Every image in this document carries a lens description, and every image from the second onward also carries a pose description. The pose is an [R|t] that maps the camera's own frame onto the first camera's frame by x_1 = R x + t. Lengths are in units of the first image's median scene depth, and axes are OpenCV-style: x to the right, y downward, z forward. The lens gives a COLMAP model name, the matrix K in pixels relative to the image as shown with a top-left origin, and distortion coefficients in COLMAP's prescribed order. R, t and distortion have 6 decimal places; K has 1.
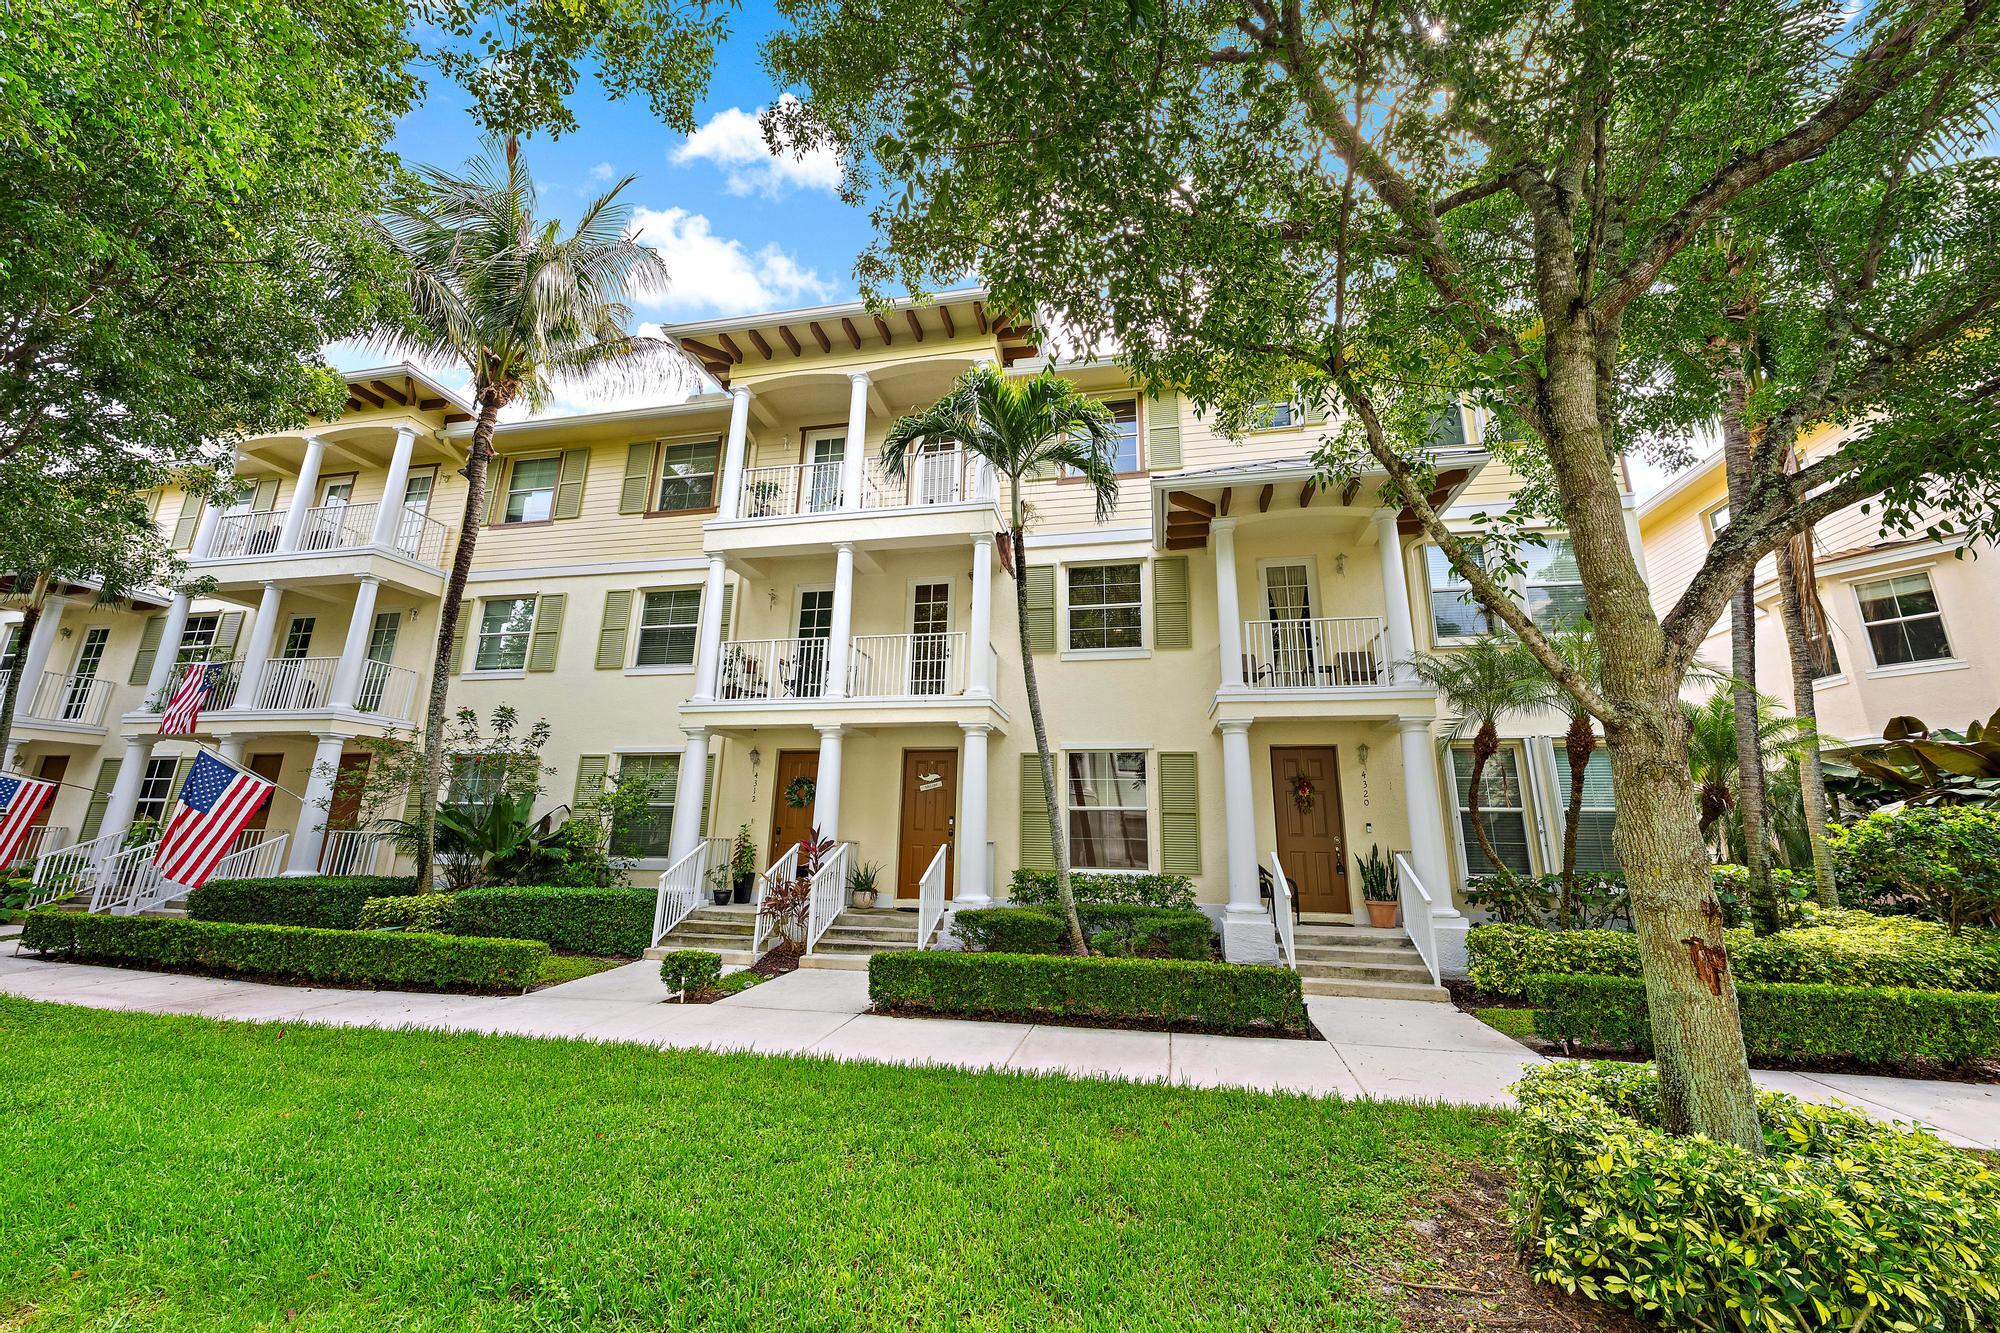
lens RADIAL K [[733.1, 0, 1001.1], [0, 733.1, 662.6], [0, 0, 1]] dist [-0.001490, 0.000033]
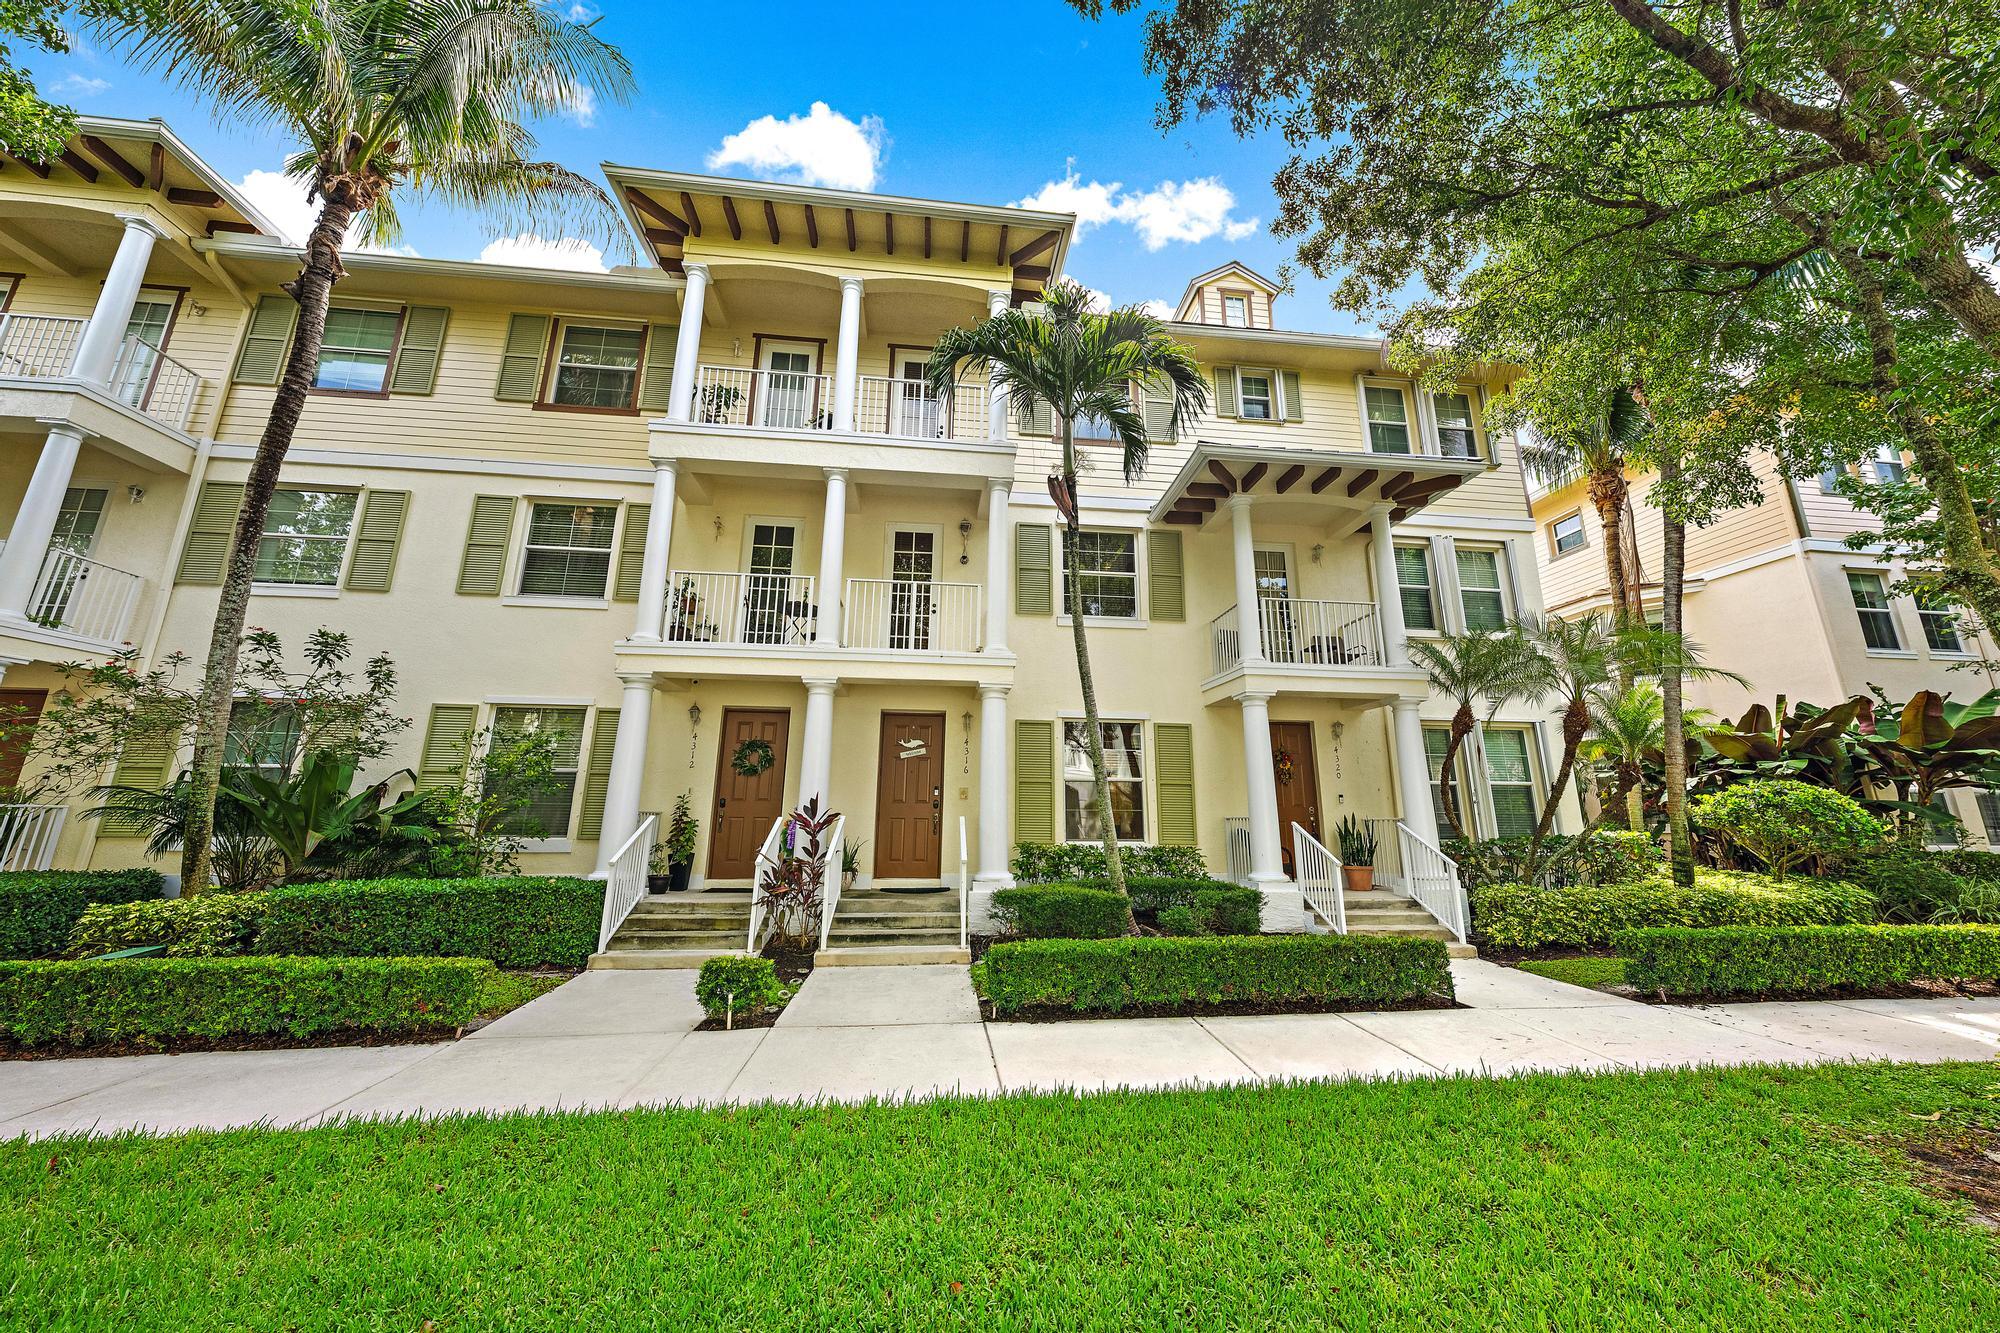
lens RADIAL K [[691.9, 0, 1006.3], [0, 691.9, 659.6], [0, 0, 1]] dist [-0.000414, -0.000003]
pose [[0.953572, 0.060117, 0.295104, -0.243232], [-0.064633, 0.997894, 0.005566, 0.041162], [-0.294147, -0.024381, 0.955449, 0.154830]]
